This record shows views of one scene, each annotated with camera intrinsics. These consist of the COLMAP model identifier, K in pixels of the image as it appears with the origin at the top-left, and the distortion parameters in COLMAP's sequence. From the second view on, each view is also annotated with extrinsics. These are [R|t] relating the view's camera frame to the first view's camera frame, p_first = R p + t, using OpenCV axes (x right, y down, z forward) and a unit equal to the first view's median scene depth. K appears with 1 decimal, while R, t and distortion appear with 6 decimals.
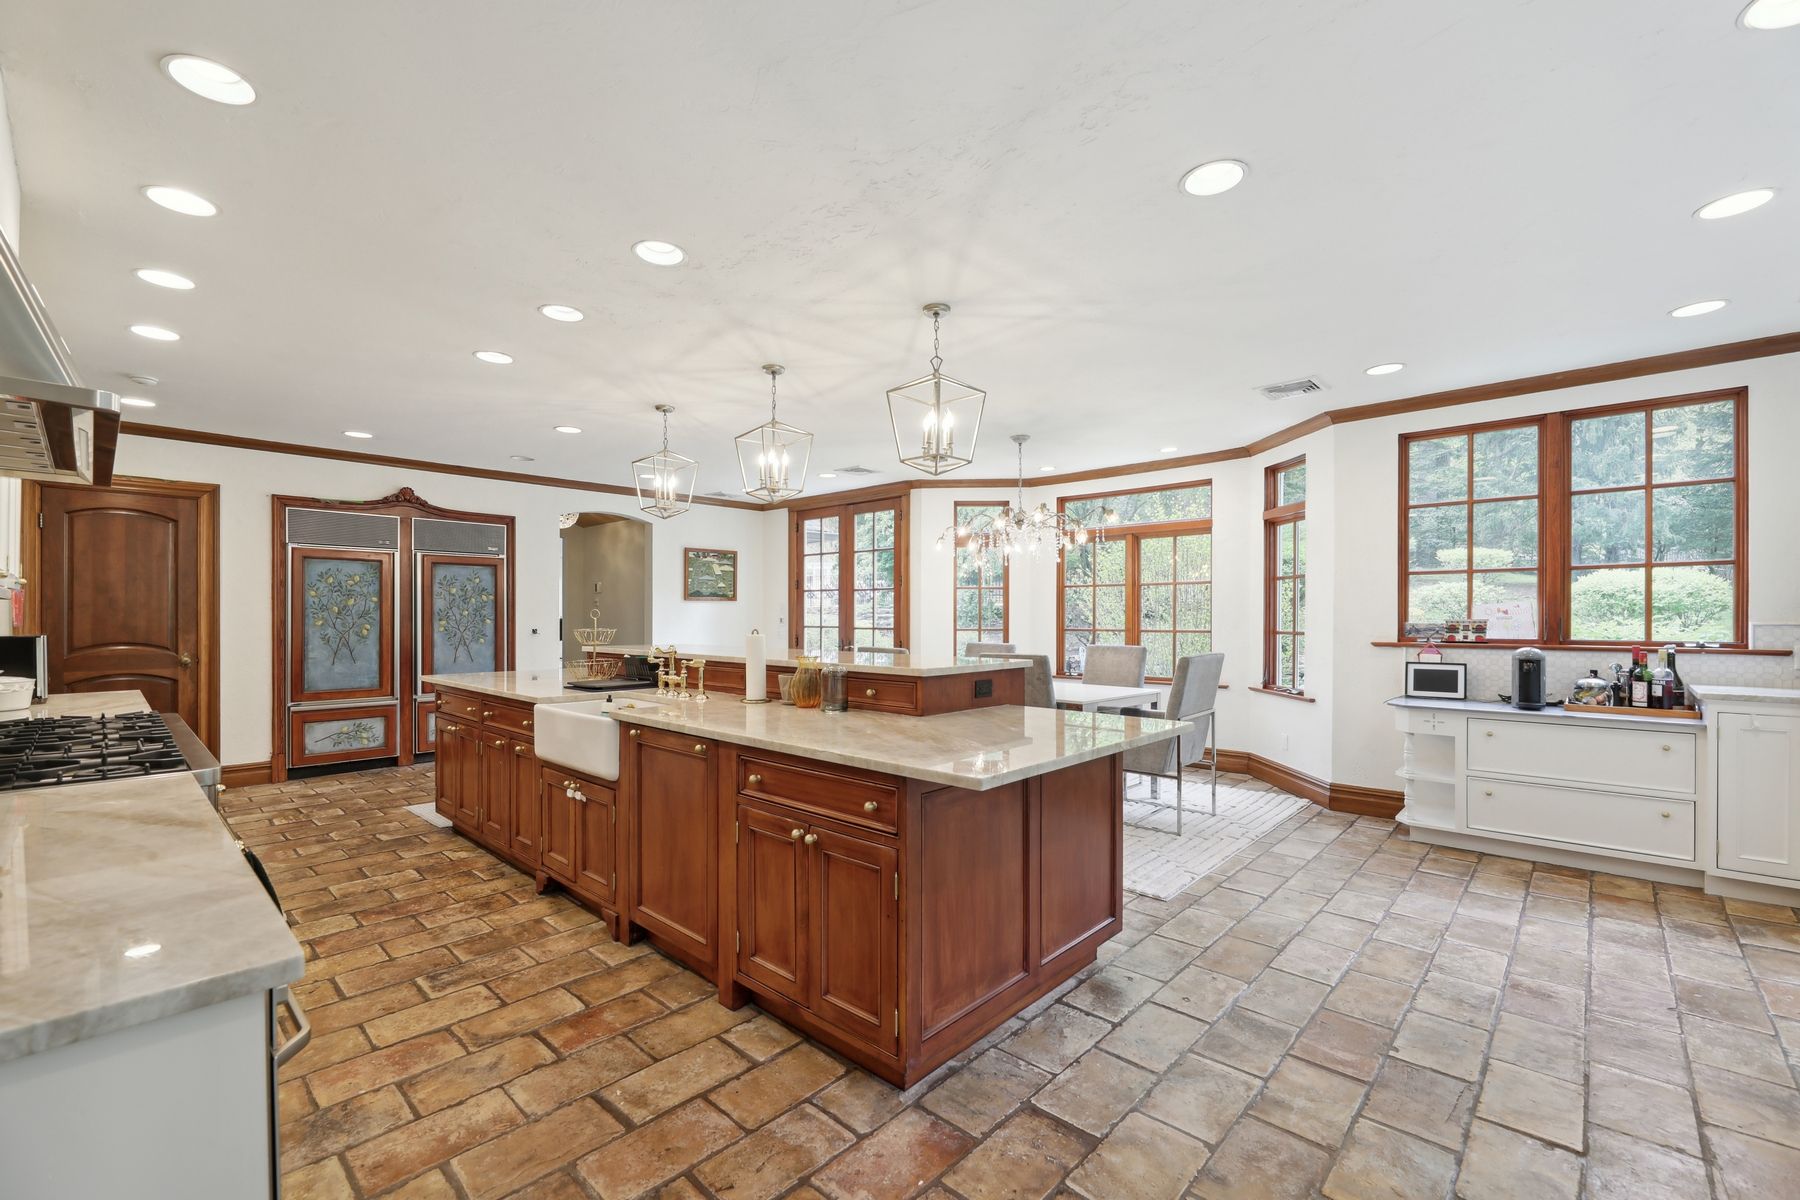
lens RADIAL K [[745.7, 0, 886.8], [0, 745.7, 616.0], [0, 0, 1]] dist [-0.000913, -0.000403]
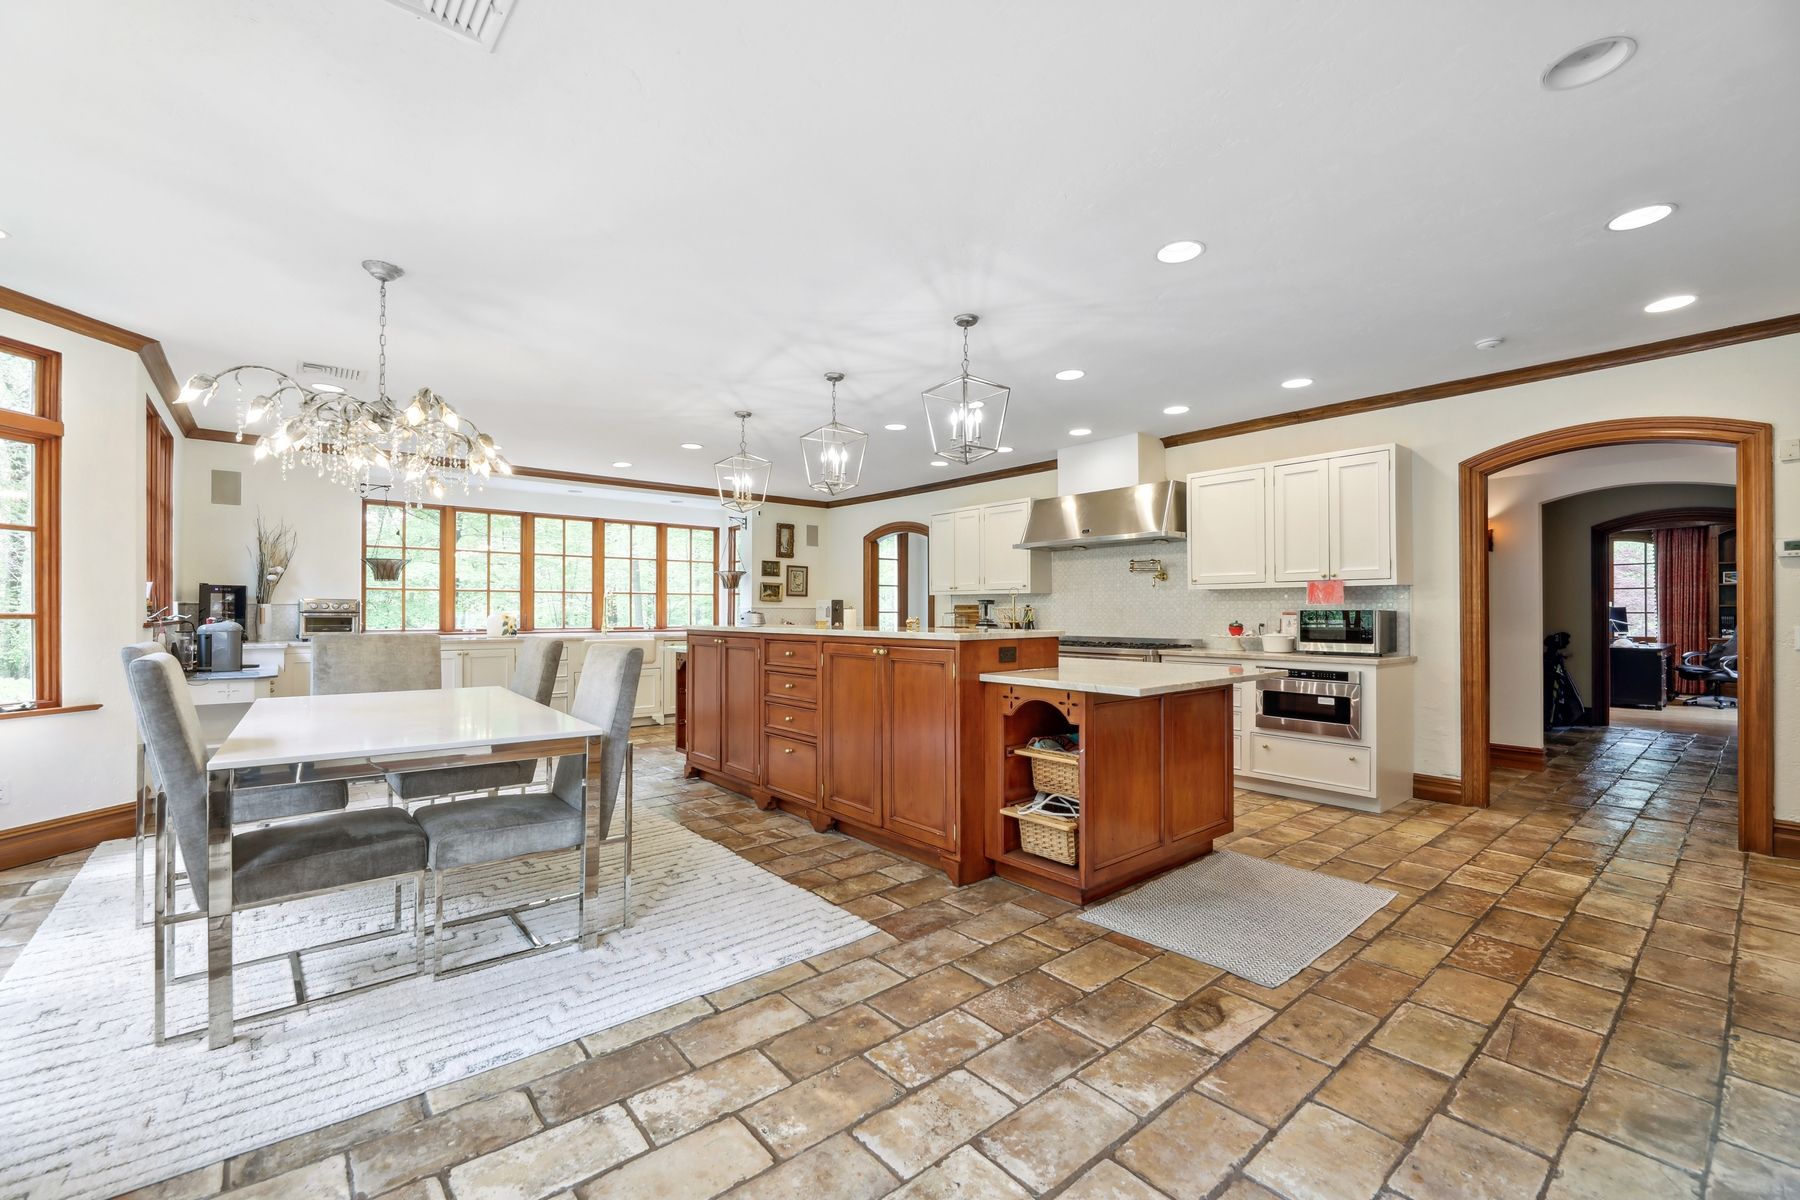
lens RADIAL K [[745.7, 0, 892.5], [0, 745.7, 610.4], [0, 0, 1]] dist [-0.000913, -0.000403]
pose [[-0.992595, -0.000992, 0.121468, -0.394577], [-0.001184, 0.999998, -0.001509, 0.025202], [-0.121466, -0.001642, -0.992594, 2.210348]]
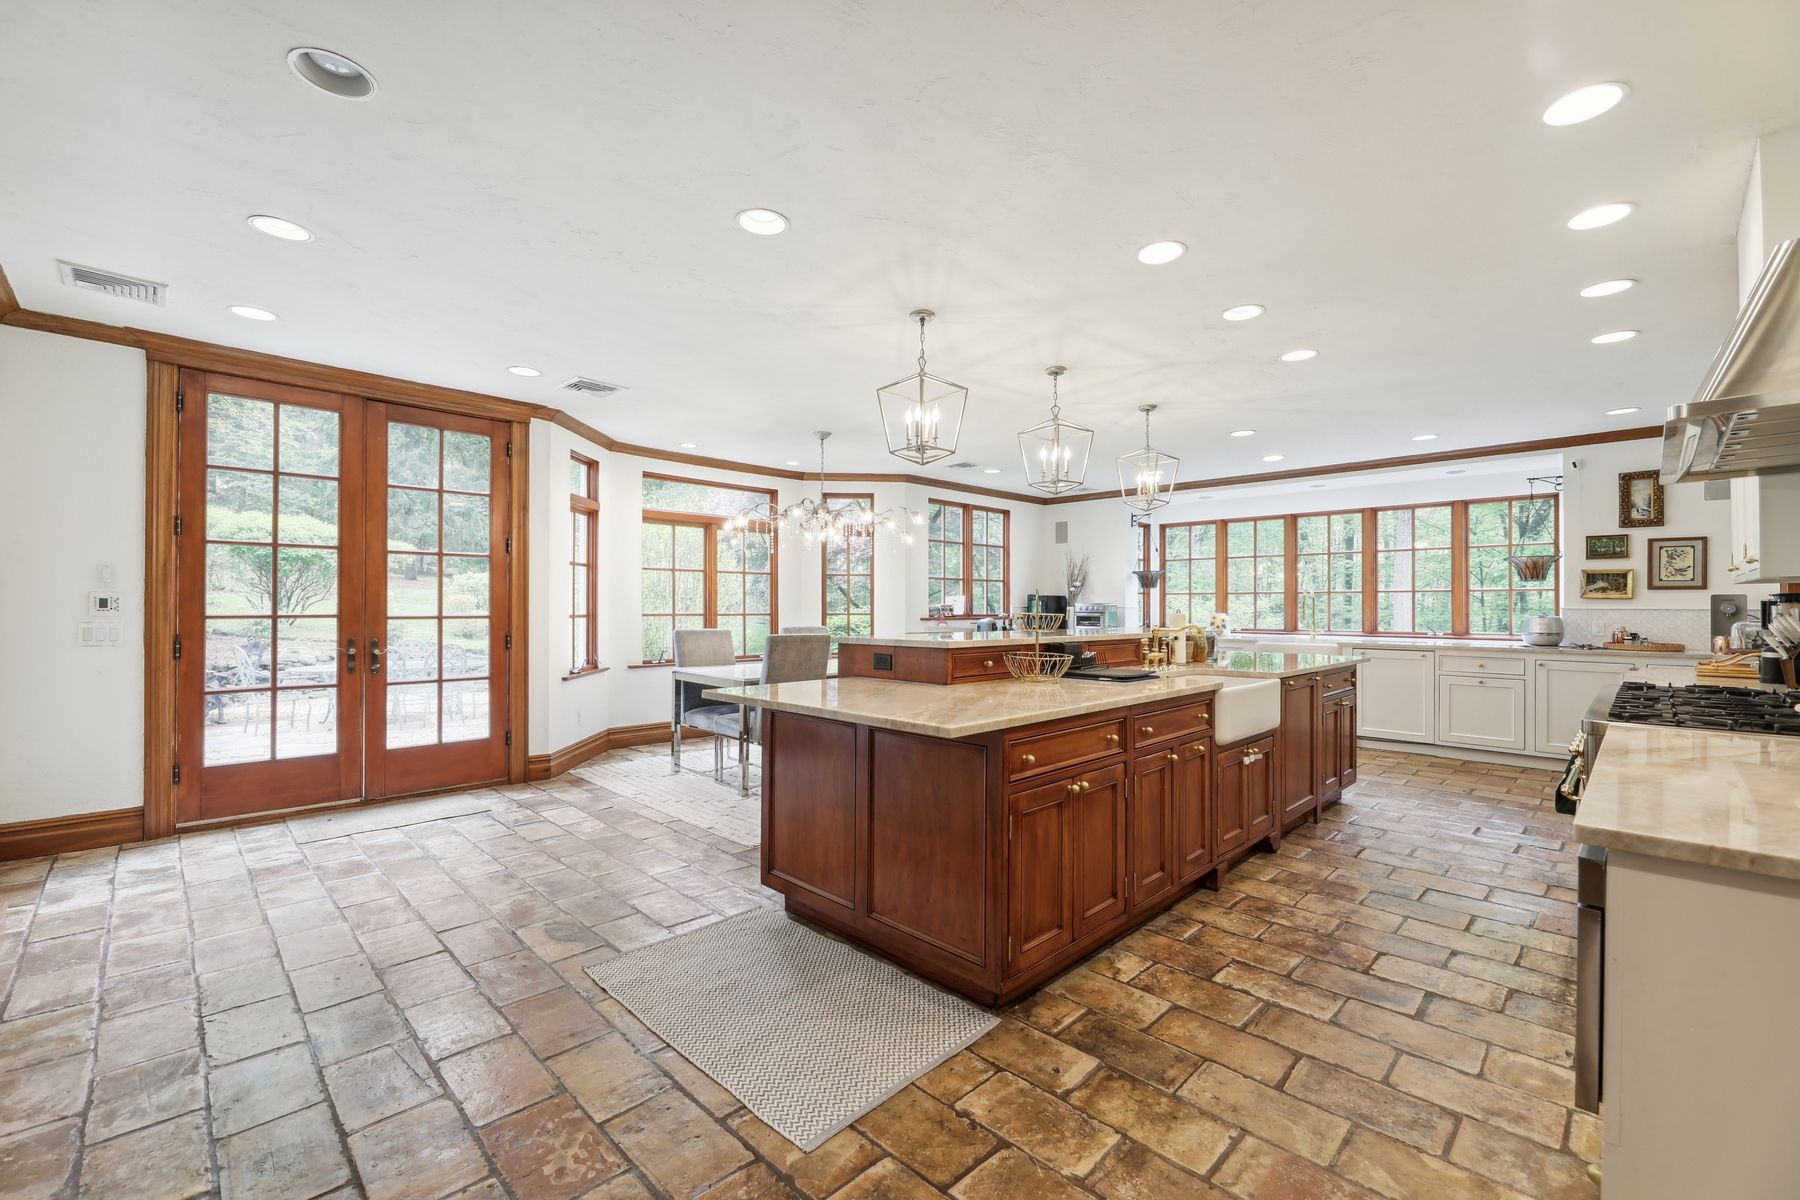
lens RADIAL K [[745.7, 0, 893.5], [0, 745.7, 600.8], [0, 0, 1]] dist [-0.000913, -0.000403]
pose [[0.038741, 0.007996, 0.999217, -1.298498], [-0.003178, 0.999964, -0.007878, 0.013030], [-0.999244, -0.002870, 0.038765, 1.249524]]
